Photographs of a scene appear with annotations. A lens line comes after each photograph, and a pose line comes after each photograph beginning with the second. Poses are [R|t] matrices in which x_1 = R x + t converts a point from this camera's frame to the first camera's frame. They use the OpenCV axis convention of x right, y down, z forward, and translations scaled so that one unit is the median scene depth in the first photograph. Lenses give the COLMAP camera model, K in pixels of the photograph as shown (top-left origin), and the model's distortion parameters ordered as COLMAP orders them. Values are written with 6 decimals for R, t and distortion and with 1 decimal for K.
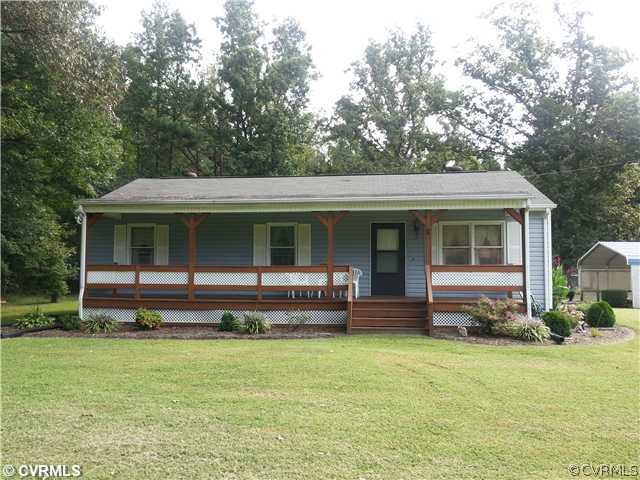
lens RADIAL K [[535.6, 0, 316.0], [0, 535.6, 241.2], [0, 0, 1]] dist [-0.003369, -0.007744]
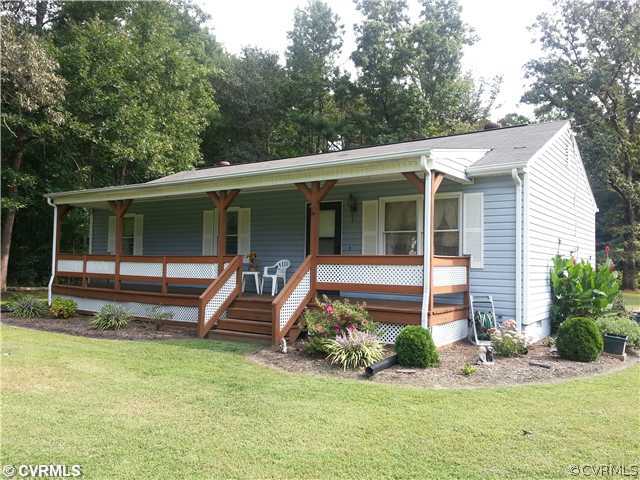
lens RADIAL K [[535.6, 0, 316.0], [0, 535.6, 241.2], [0, 0, 1]] dist [-0.003369, -0.007744]
pose [[0.873073, -0.008723, -0.487511, 0.518268], [0.013184, 0.999897, 0.005719, 0.018638], [0.487411, -0.011420, 0.873098, 0.308073]]
